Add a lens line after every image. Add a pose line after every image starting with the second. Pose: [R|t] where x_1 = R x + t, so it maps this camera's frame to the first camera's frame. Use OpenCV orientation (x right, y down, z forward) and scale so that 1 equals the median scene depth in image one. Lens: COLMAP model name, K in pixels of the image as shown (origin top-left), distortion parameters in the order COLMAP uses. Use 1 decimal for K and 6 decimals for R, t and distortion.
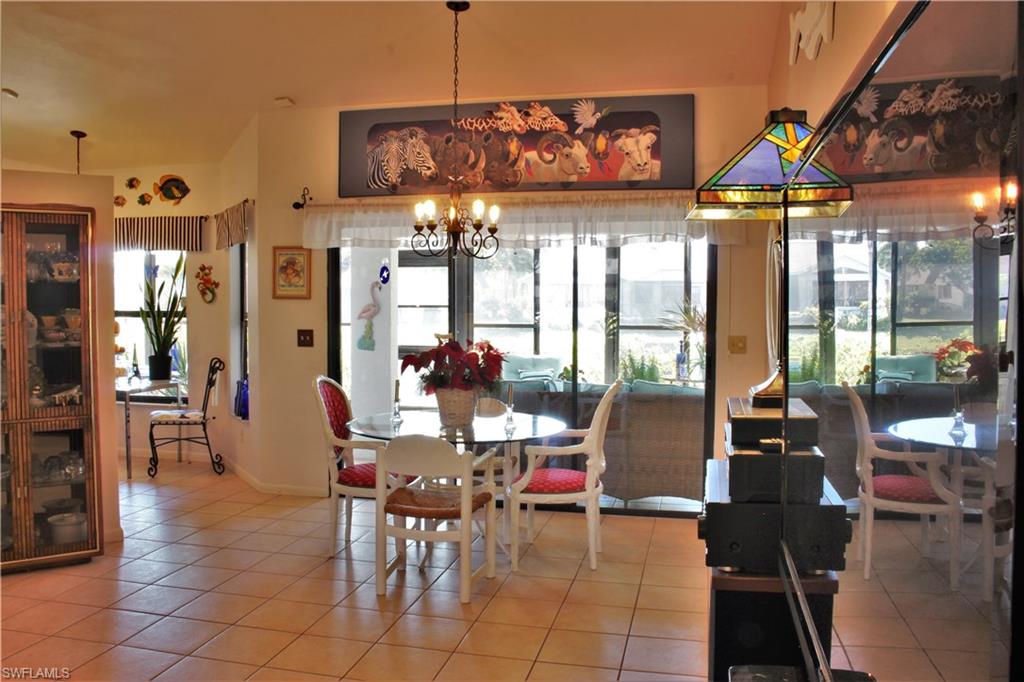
lens RADIAL K [[846.8, 0, 499.8], [0, 846.8, 345.8], [0, 0, 1]] dist [-0.162031, 0.135834]
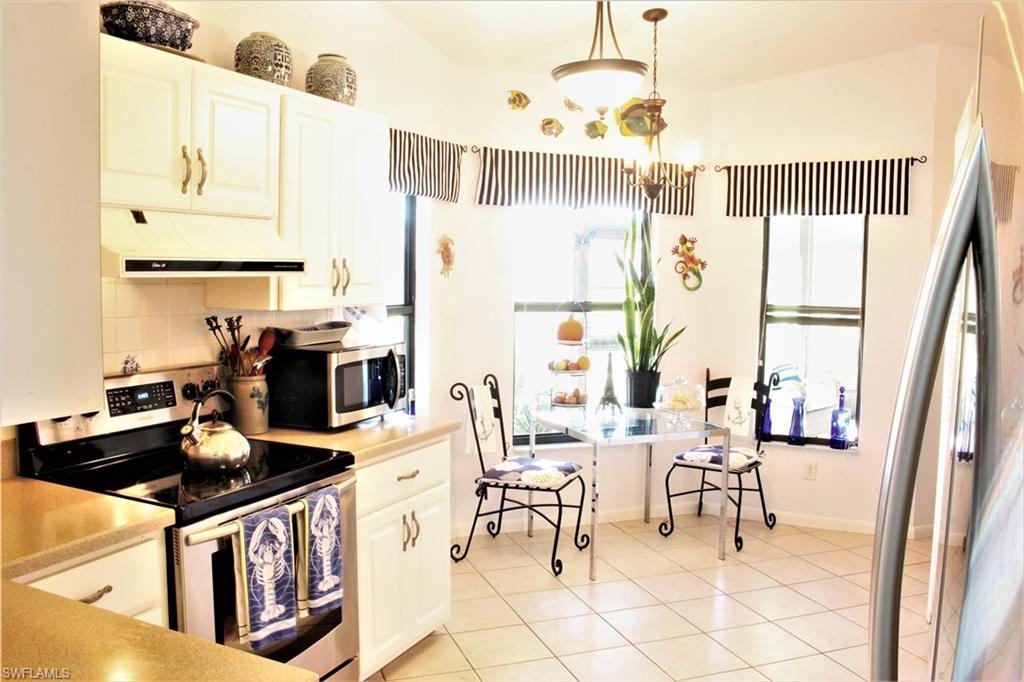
lens RADIAL K [[846.8, 0, 499.8], [0, 846.8, 345.8], [0, 0, 1]] dist [-0.162031, 0.135834]
pose [[0.843318, -0.043826, 0.535625, -0.866750], [0.021951, 0.998647, 0.047152, -0.041767], [-0.536967, -0.028007, 0.843138, 0.490006]]
